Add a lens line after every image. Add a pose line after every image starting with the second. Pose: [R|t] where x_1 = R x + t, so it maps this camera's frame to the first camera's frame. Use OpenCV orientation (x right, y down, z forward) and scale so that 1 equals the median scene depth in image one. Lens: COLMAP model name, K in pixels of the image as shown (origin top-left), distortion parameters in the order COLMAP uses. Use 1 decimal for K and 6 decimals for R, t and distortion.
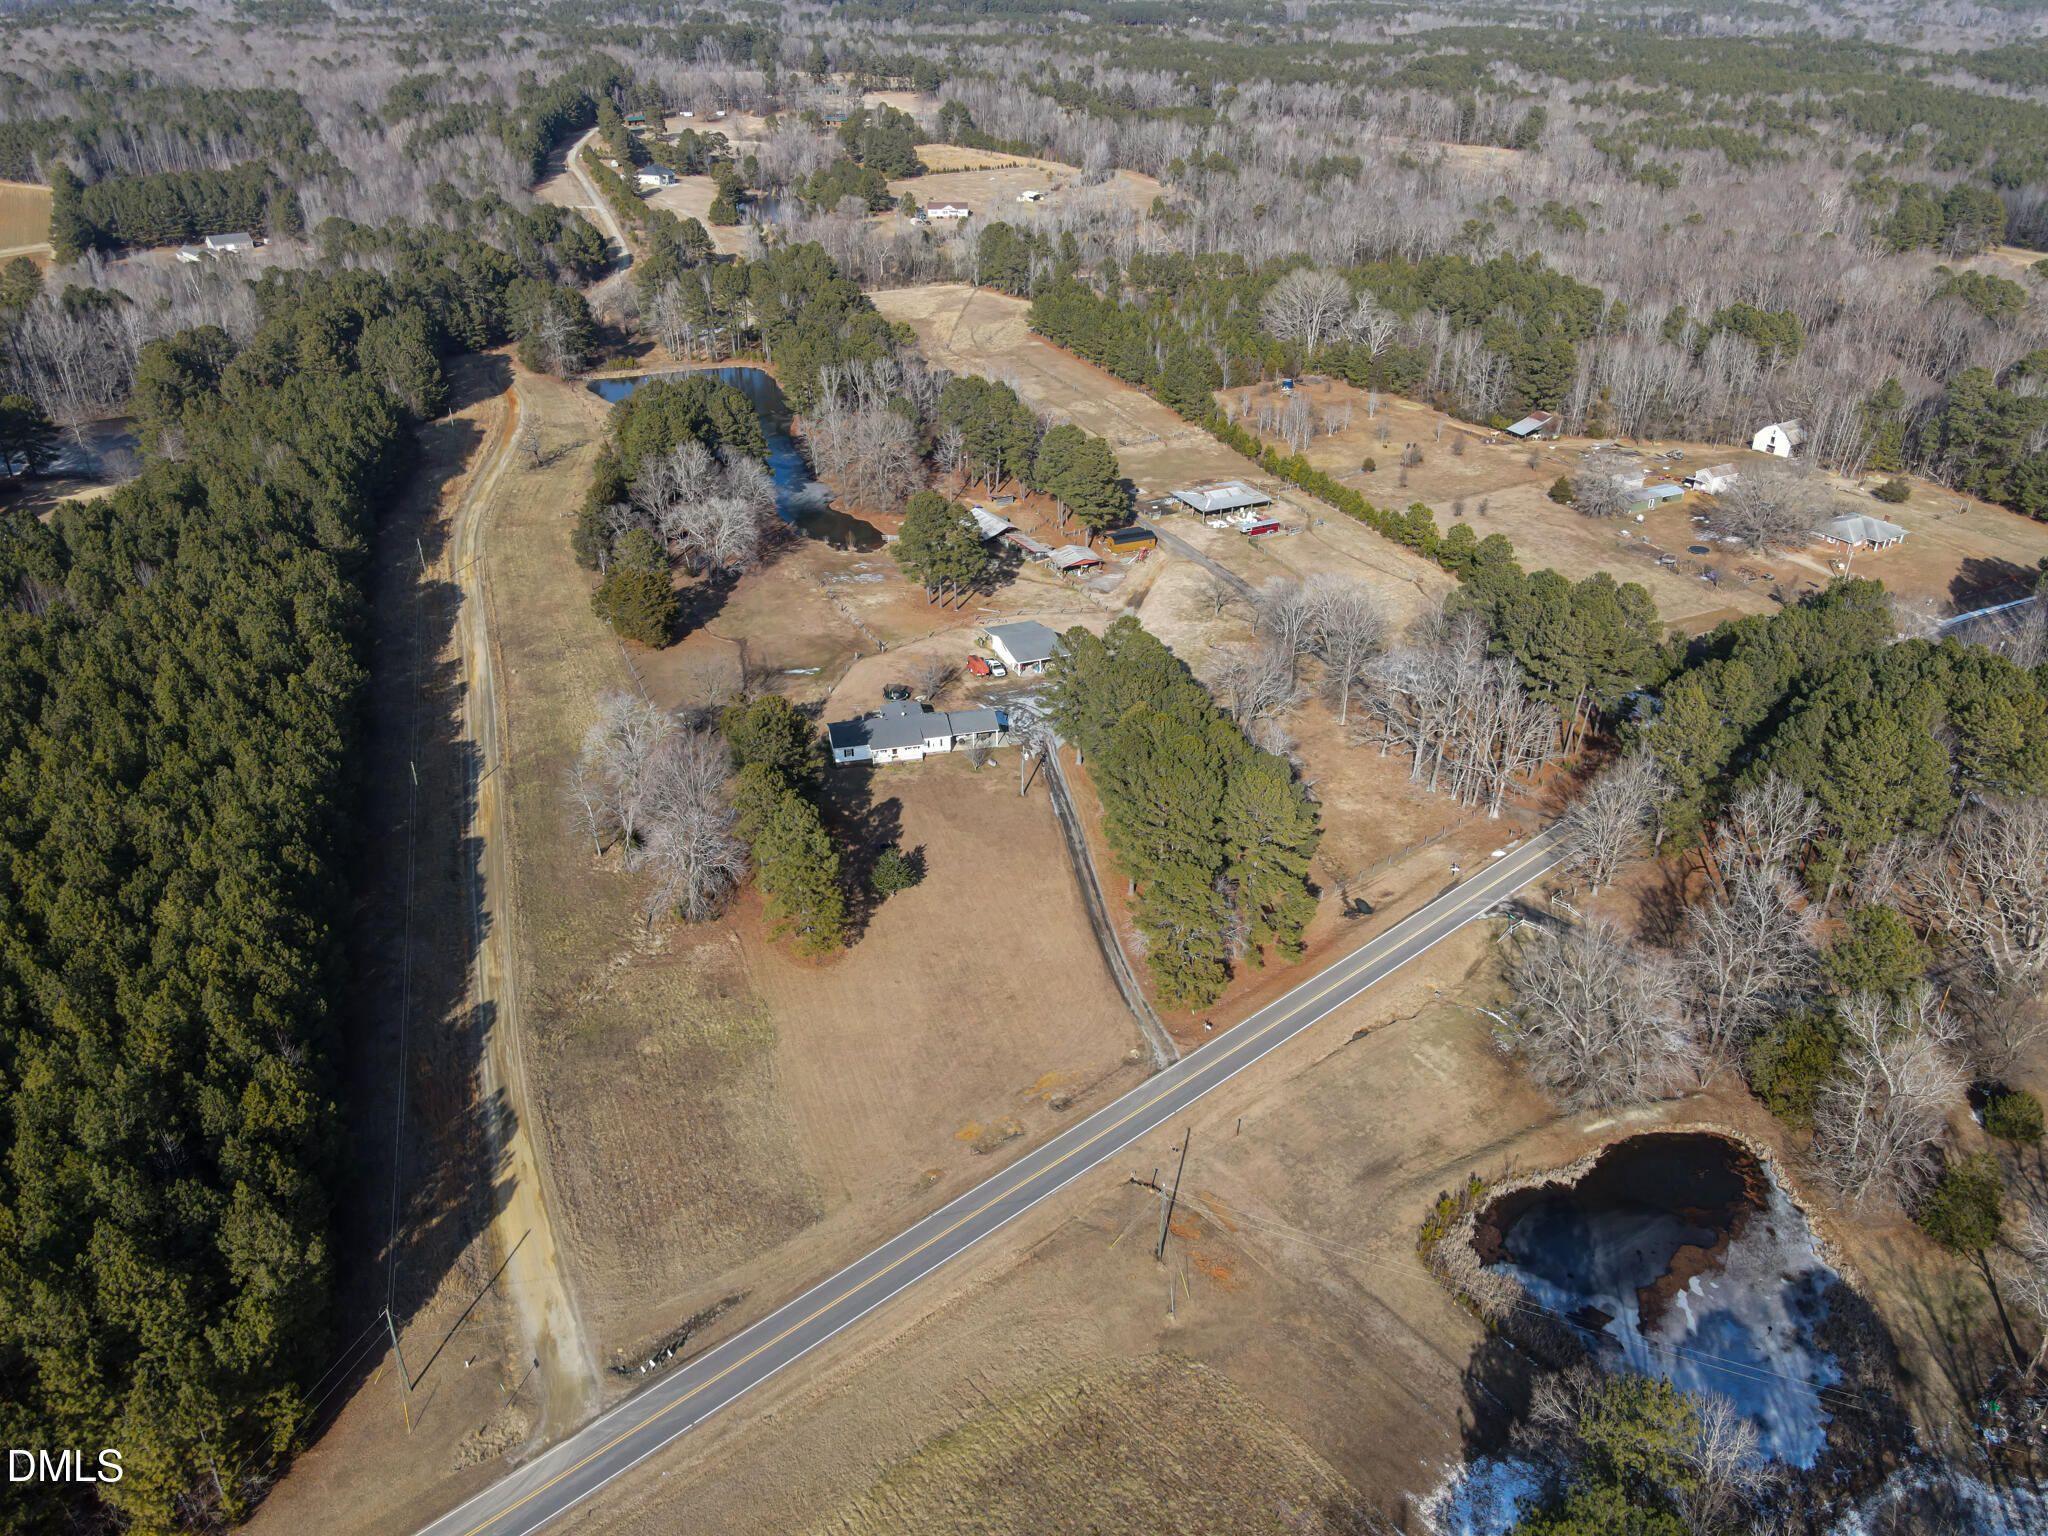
lens RADIAL K [[1498.6, 0, 1024.0], [0, 1498.6, 768.0], [0, 0, 1]] dist [0.014864, 0.014022]
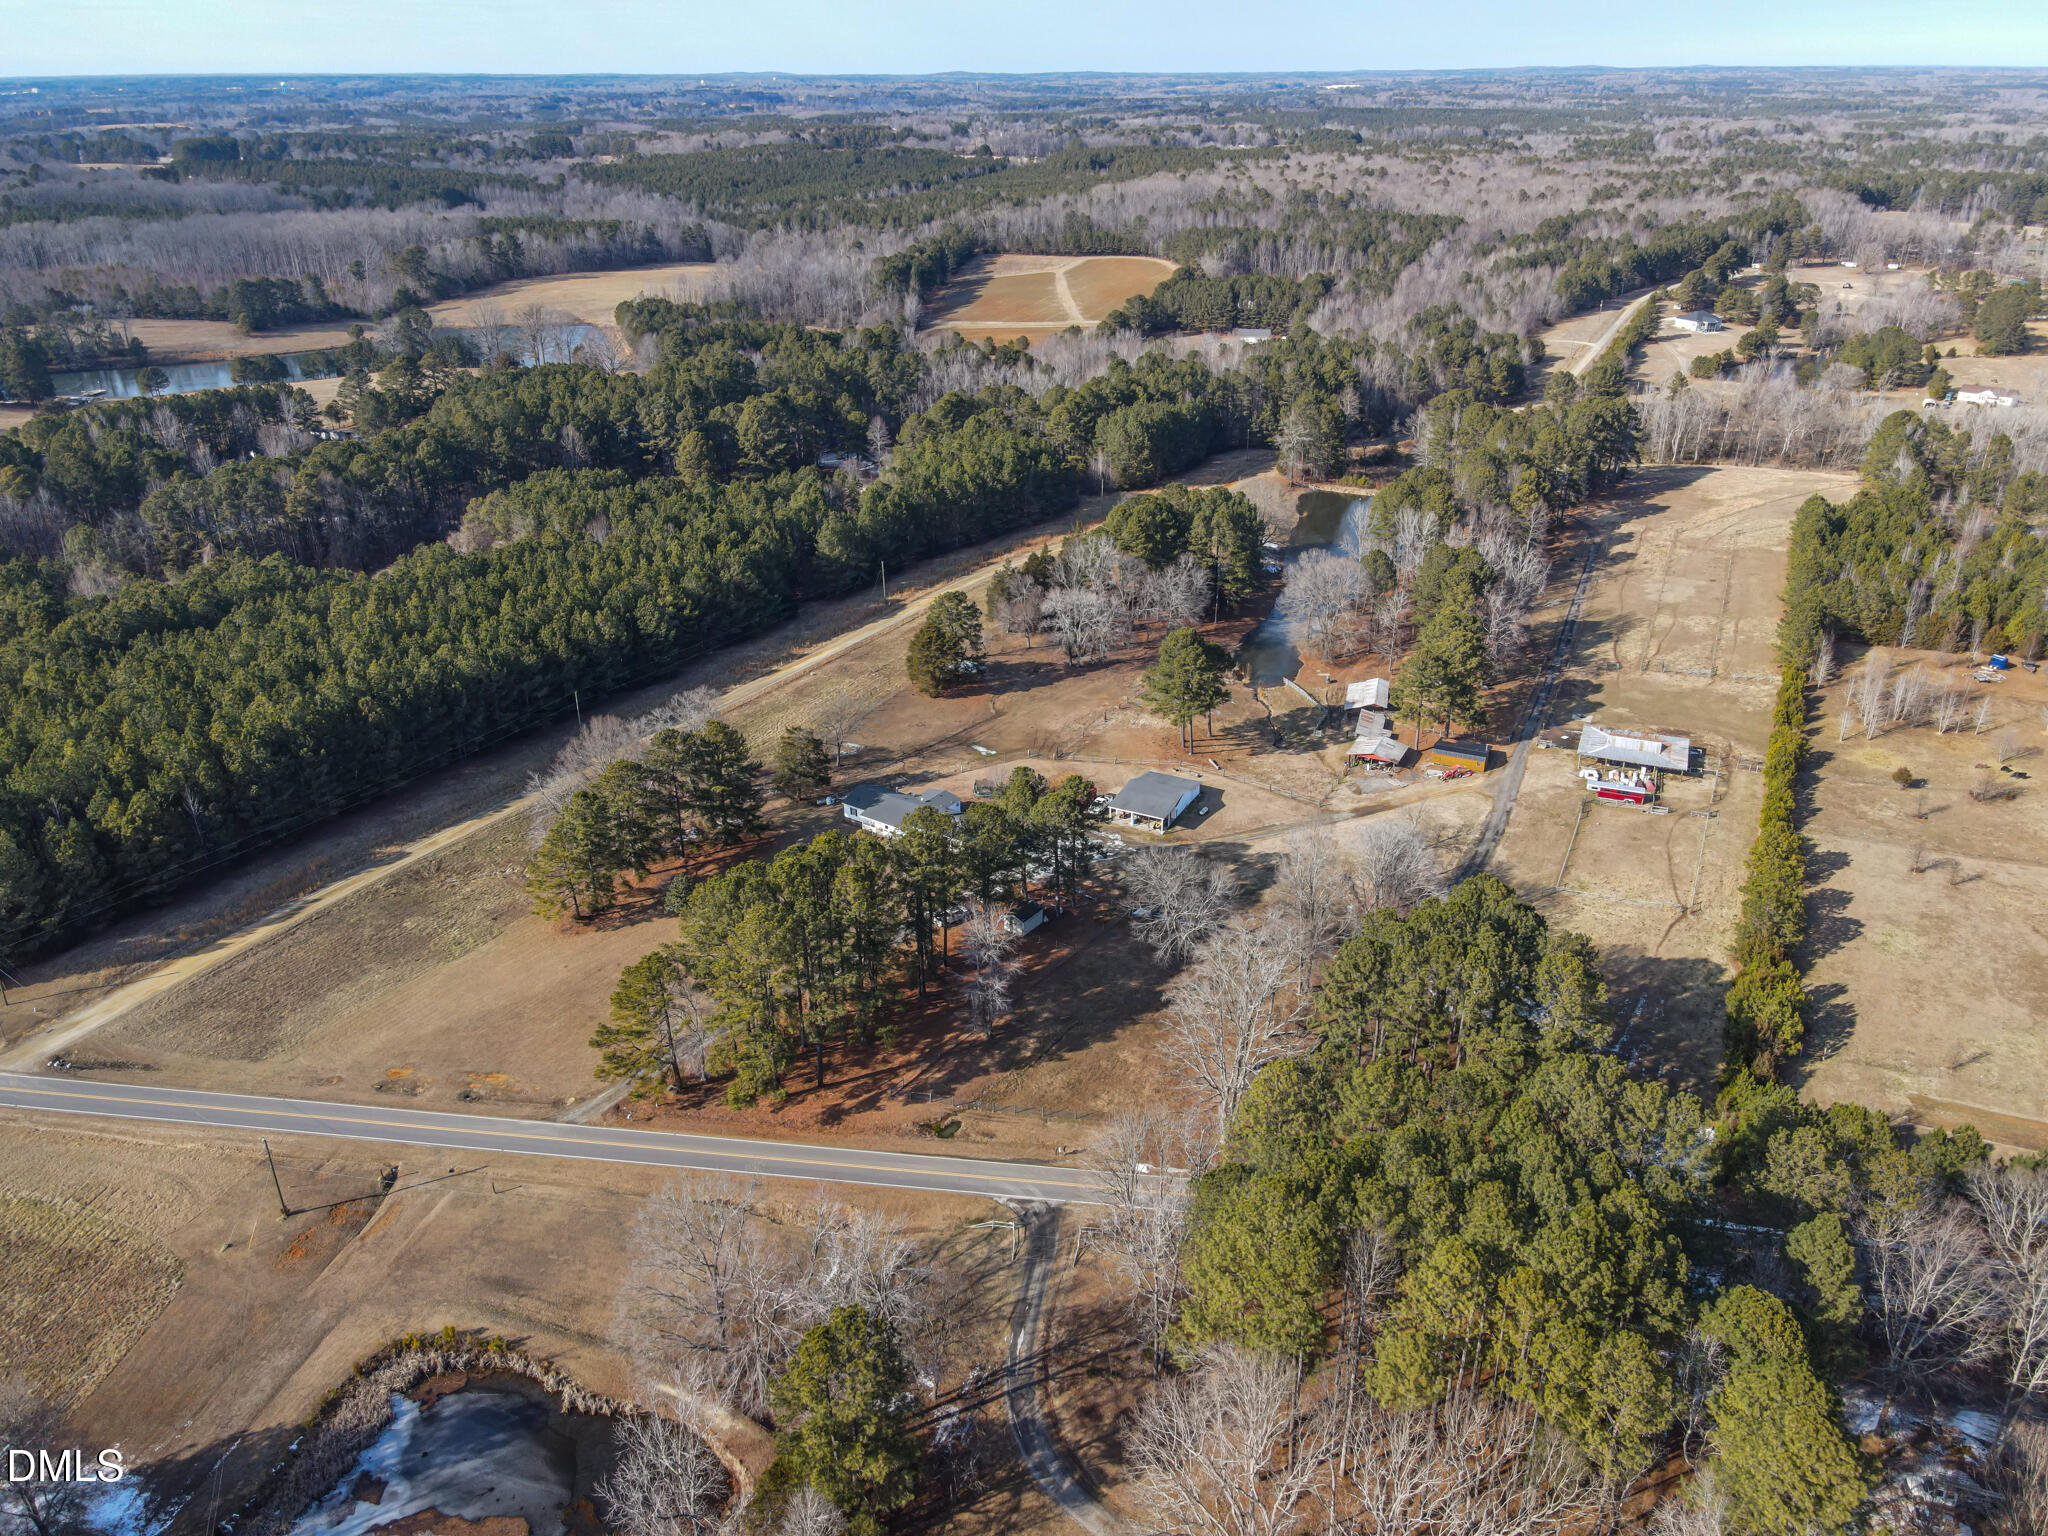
lens RADIAL K [[1498.6, 0, 1024.0], [0, 1498.6, 768.0], [0, 0, 1]] dist [0.014864, 0.014022]
pose [[0.658950, 0.313877, -0.683569, 0.612246], [-0.364093, 0.928315, 0.075278, -0.146309], [0.658195, 0.199279, 0.725994, 0.261524]]
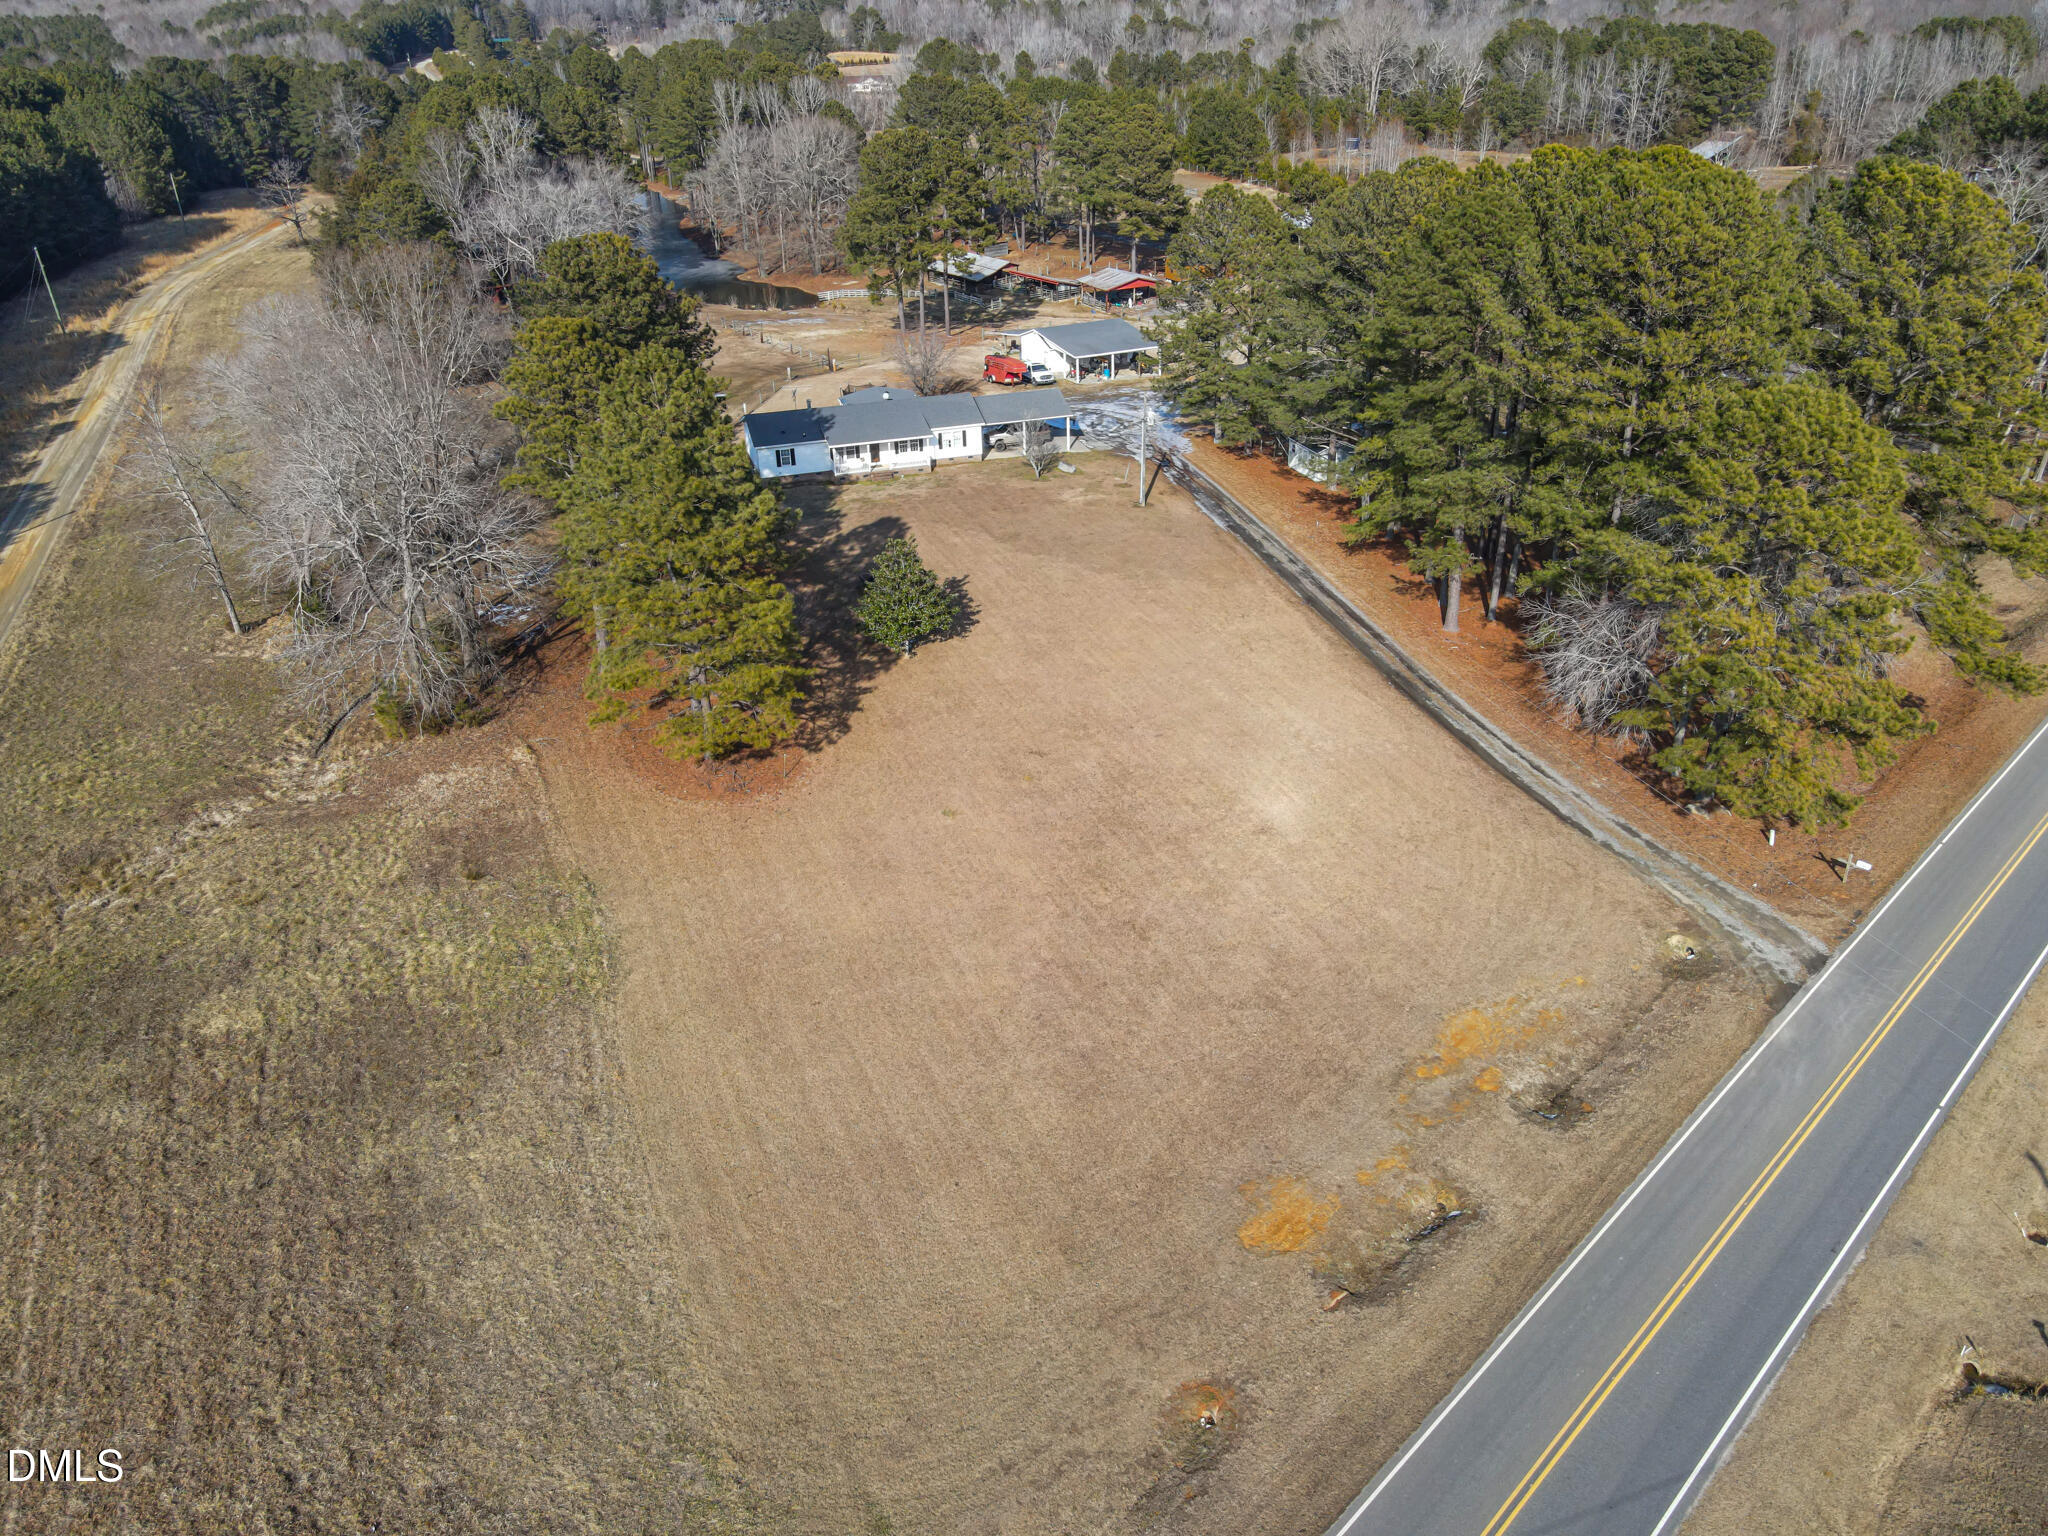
lens RADIAL K [[1504.5, 0, 1020.2], [0, 1504.5, 745.3], [0, 0, 1]] dist [0.036181, -0.000702]
pose [[0.997727, -0.052153, 0.042677, -0.057393], [0.053875, 0.997737, -0.040228, 0.099259], [-0.040483, 0.042436, 0.998279, 0.436802]]
